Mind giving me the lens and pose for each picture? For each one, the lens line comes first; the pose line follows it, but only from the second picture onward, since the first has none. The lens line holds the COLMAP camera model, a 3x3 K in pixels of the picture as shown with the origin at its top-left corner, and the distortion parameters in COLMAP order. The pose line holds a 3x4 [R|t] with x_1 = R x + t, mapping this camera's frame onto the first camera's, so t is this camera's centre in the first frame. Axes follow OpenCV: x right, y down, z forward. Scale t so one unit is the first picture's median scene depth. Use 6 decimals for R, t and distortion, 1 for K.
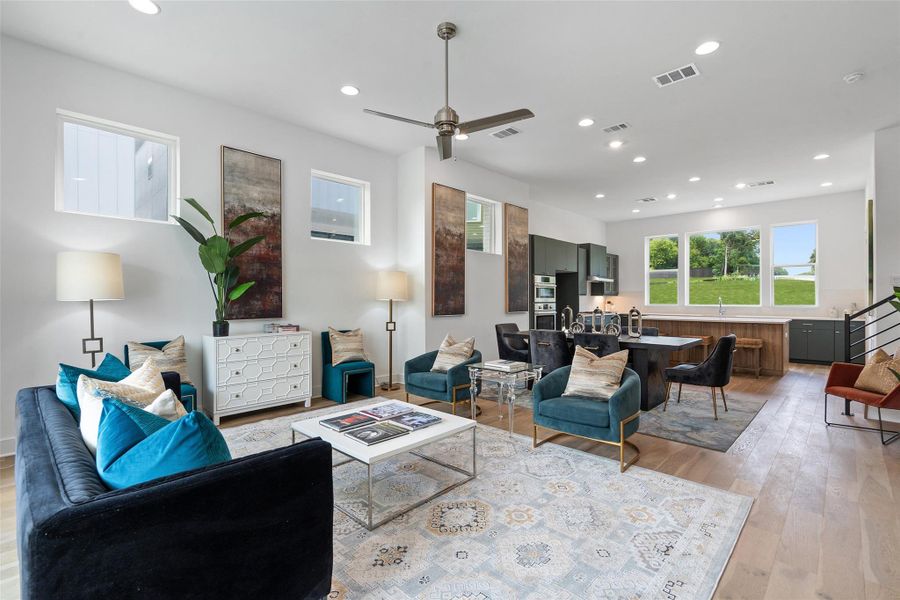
lens RADIAL K [[417.0, 0, 452.3], [0, 417.0, 299.6], [0, 0, 1]] dist [-0.006380, -0.000571]
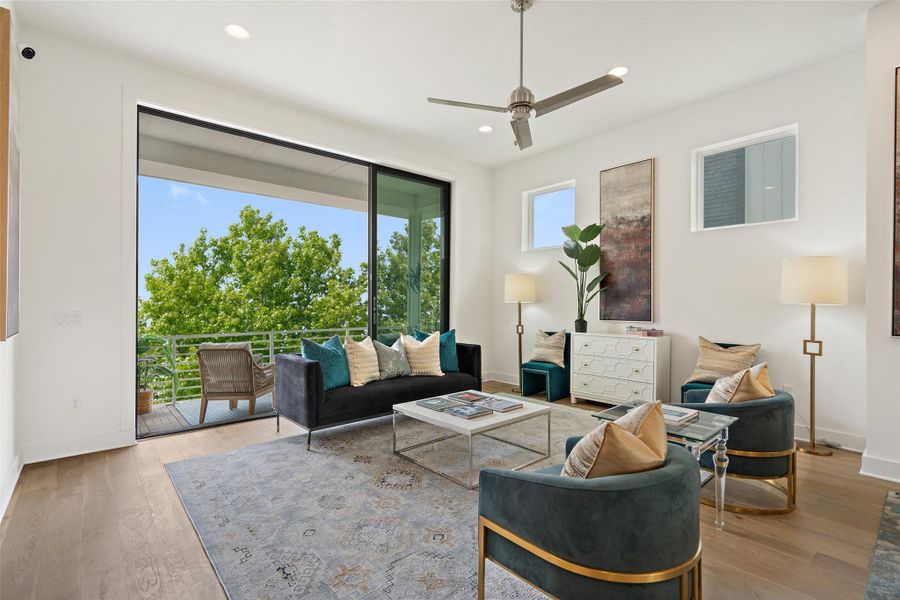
lens RADIAL K [[417.0, 0, 448.2], [0, 417.0, 304.4], [0, 0, 1]] dist [-0.006380, -0.000571]
pose [[-0.095587, 0.012005, -0.995349, 0.496561], [-0.004673, 0.999911, 0.012509, -0.004405], [0.995410, 0.005847, -0.095523, 0.512837]]
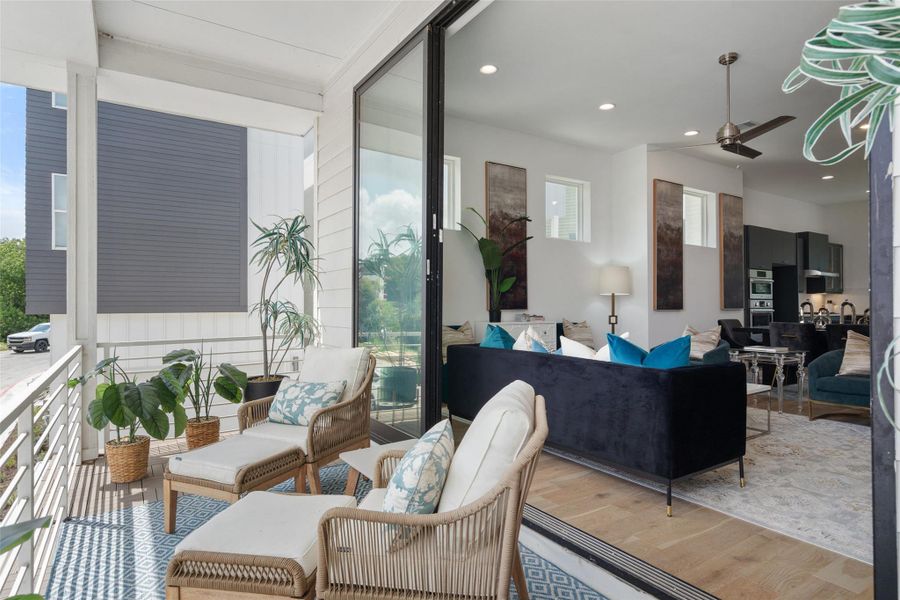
lens RADIAL K [[503.6, 0, 454.5], [0, 503.6, 300.4], [0, 0, 1]] dist [0.002065, 0.001604]
pose [[0.972967, -0.003952, -0.230909, -0.235849], [0.001330, 0.999933, -0.011509, 0.028942], [0.230939, 0.010890, 0.972907, -0.300348]]
